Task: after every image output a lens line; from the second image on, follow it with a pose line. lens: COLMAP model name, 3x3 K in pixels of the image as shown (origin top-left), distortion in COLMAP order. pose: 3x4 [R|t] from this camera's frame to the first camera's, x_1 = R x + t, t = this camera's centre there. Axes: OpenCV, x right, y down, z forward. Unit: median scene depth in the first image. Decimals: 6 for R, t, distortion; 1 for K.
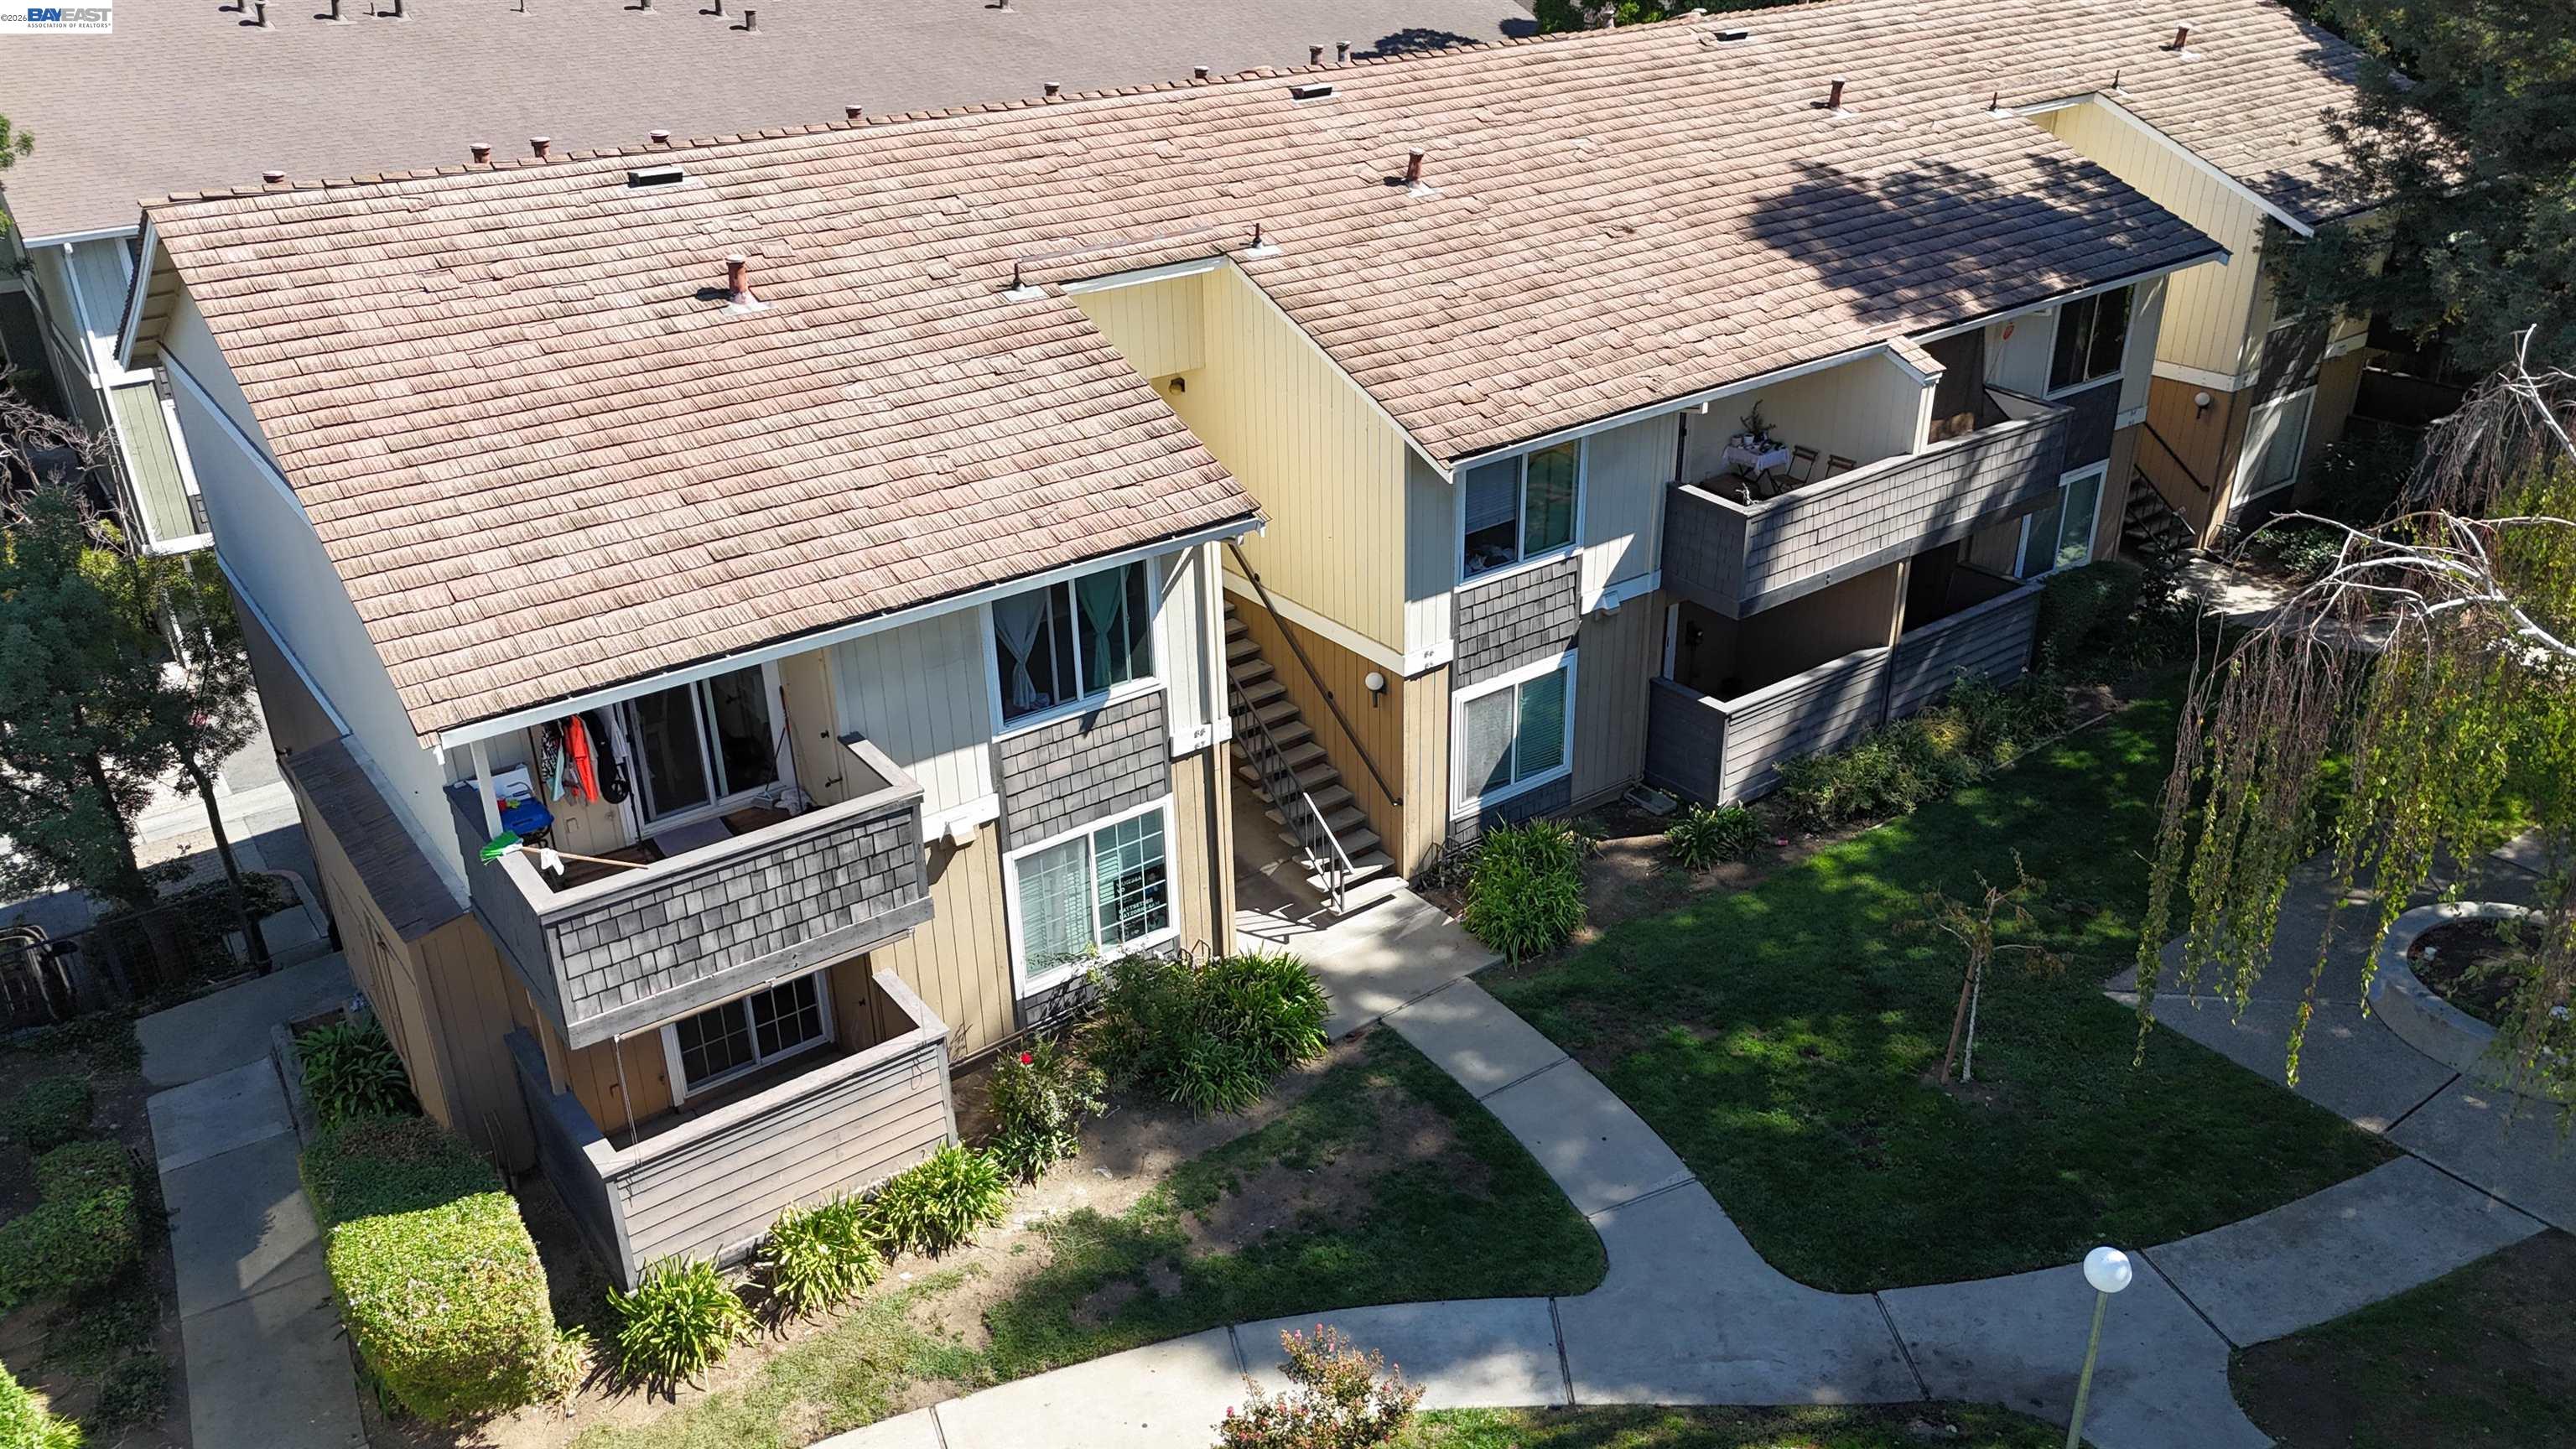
lens RADIAL K [[1862.1, 0, 1277.2], [0, 1862.1, 731.5], [0, 0, 1]] dist [0.129947, -0.244425]
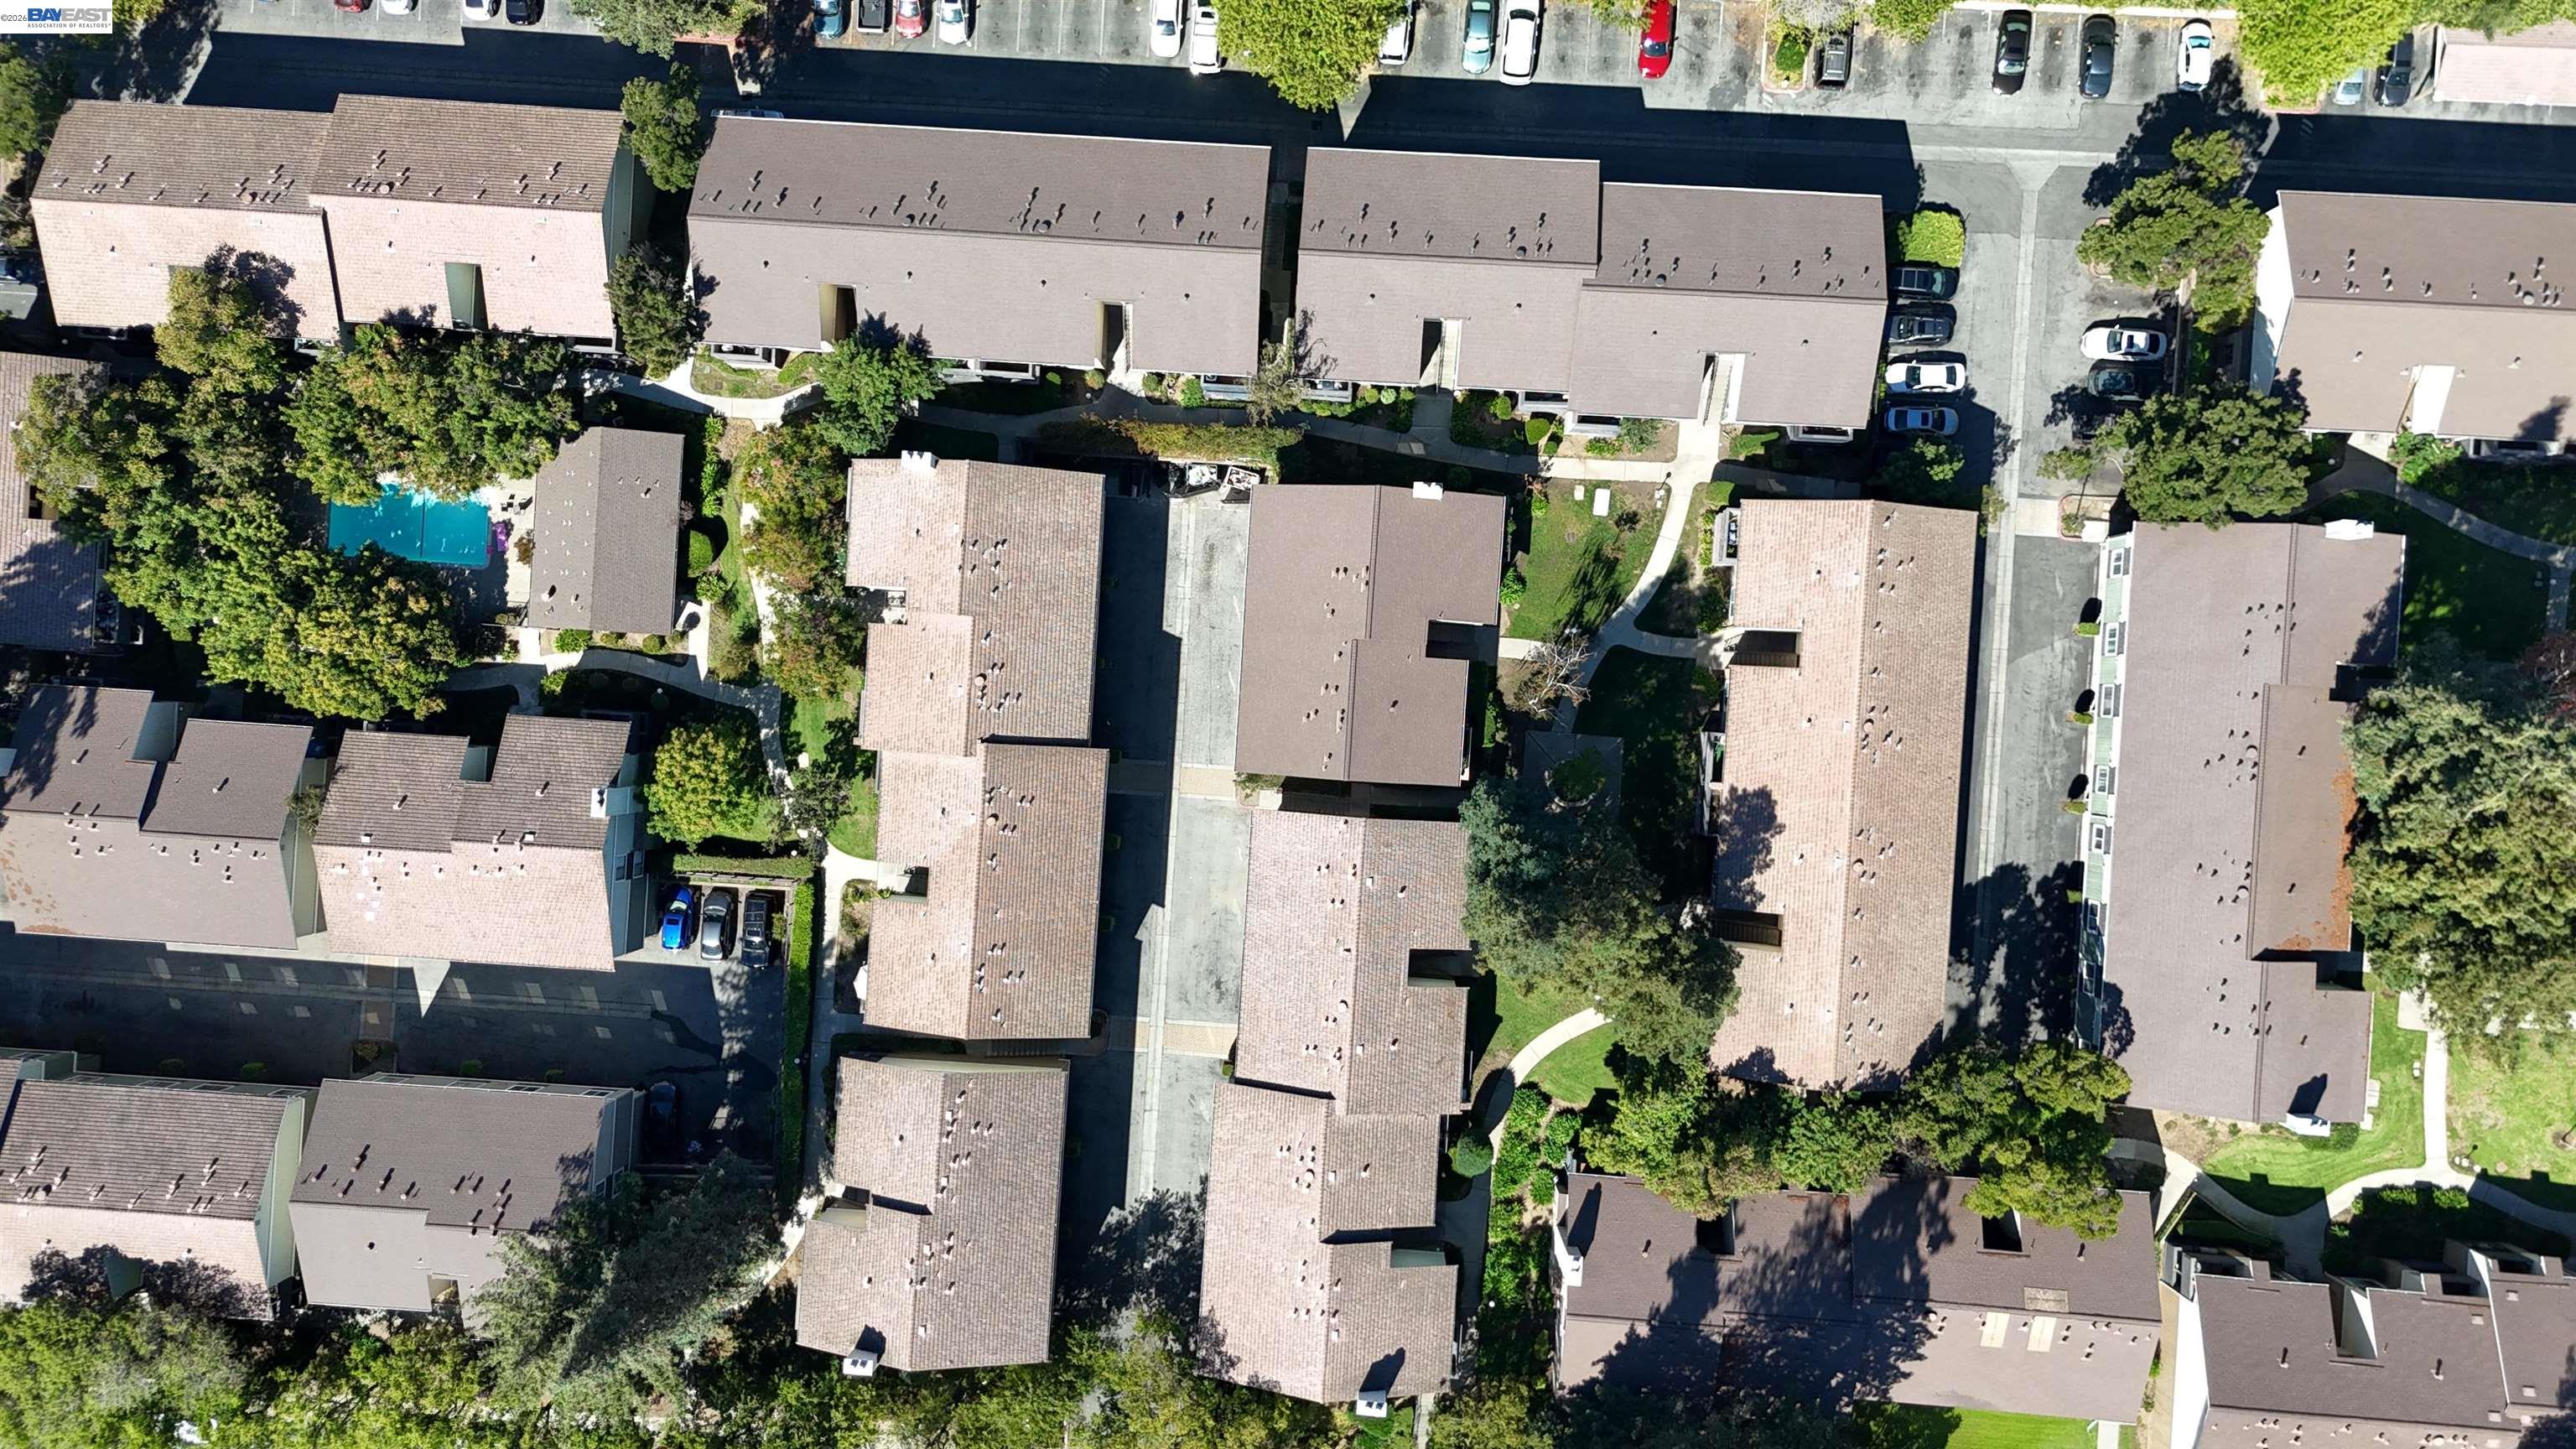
lens RADIAL K [[1875.9, 0, 1284.6], [0, 1875.9, 719.1], [0, 0, 1]] dist [0.061444, -0.072057]
pose [[-0.643463, 0.763081, 0.060521, 0.752082], [-0.283553, -0.311048, 0.907109, -5.110720], [0.711023, 0.566530, 0.416522, -2.337625]]
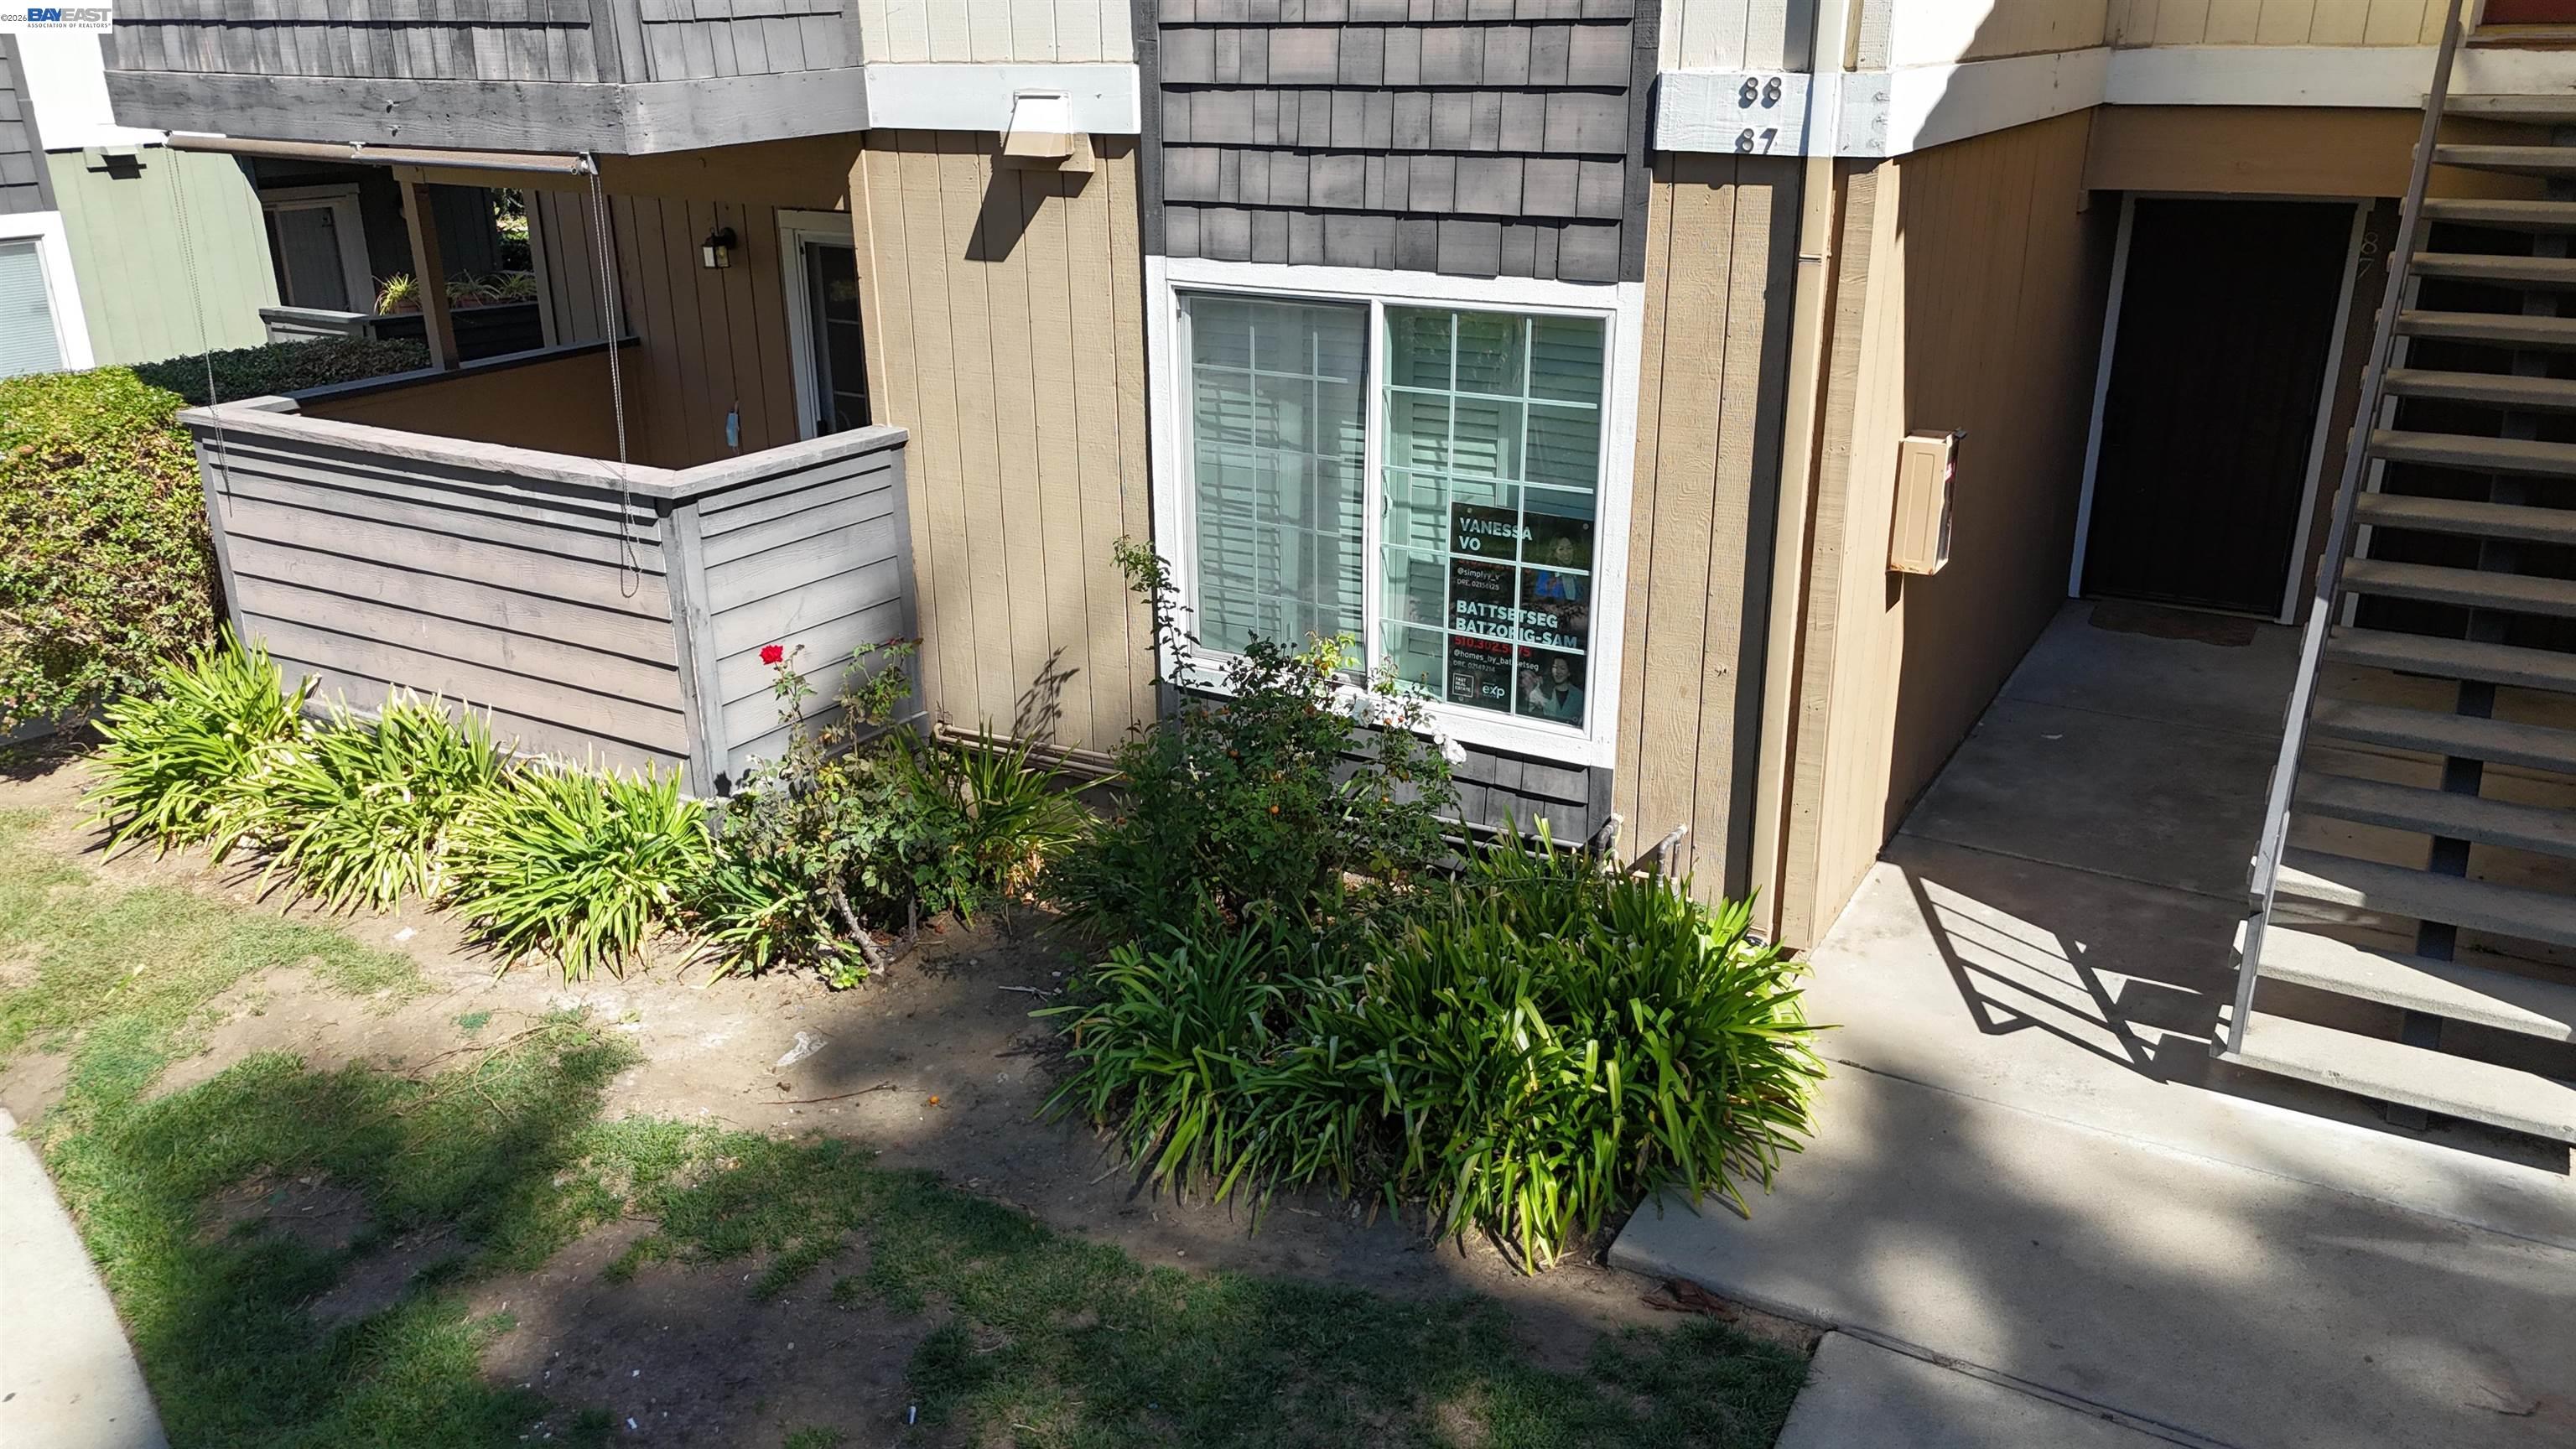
lens RADIAL K [[1890.7, 0, 1287.8], [0, 1890.7, 717.7], [0, 0, 1]] dist [0.090972, -0.111494]
pose [[0.384727, 0.338489, -0.858726, 0.224779], [-0.408445, 0.896723, 0.170475, 0.068975], [0.827743, 0.285156, 0.483247, 0.817811]]
